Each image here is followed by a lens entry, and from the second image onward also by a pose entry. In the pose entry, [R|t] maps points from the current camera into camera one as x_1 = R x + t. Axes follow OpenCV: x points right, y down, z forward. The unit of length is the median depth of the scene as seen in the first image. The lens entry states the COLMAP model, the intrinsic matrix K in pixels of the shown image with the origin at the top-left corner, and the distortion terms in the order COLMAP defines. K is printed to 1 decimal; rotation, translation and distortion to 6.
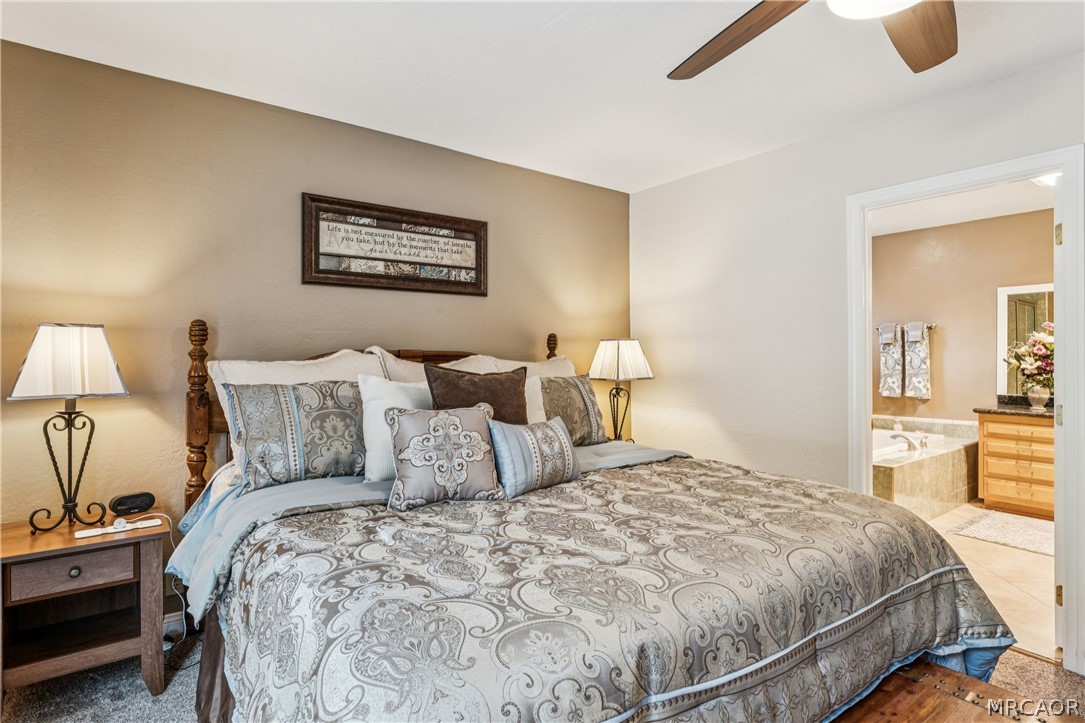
lens RADIAL K [[564.3, 0, 540.0], [0, 564.3, 354.4], [0, 0, 1]] dist [0.001899, 0.000460]
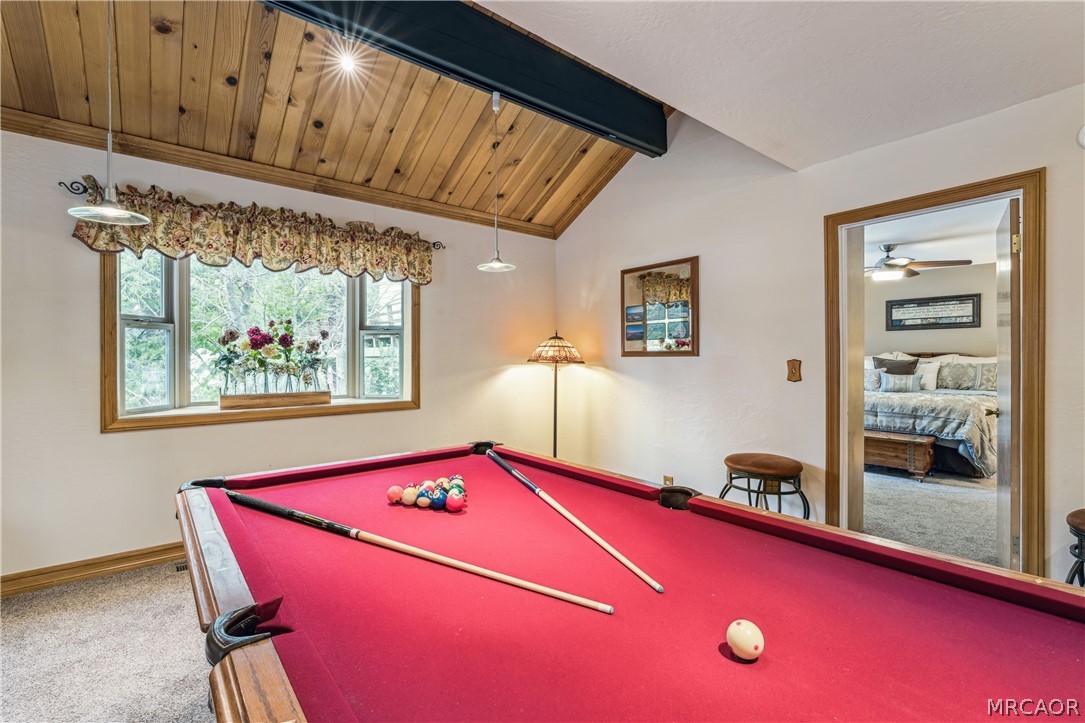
lens RADIAL K [[496.5, 0, 542.6], [0, 496.5, 360.5], [0, 0, 1]] dist [0.000120, 0.000741]
pose [[0.033175, 0.004831, -0.999438, 1.998998], [-0.006008, 0.999971, 0.004634, 0.030852], [0.999431, 0.005851, 0.033203, -0.856211]]
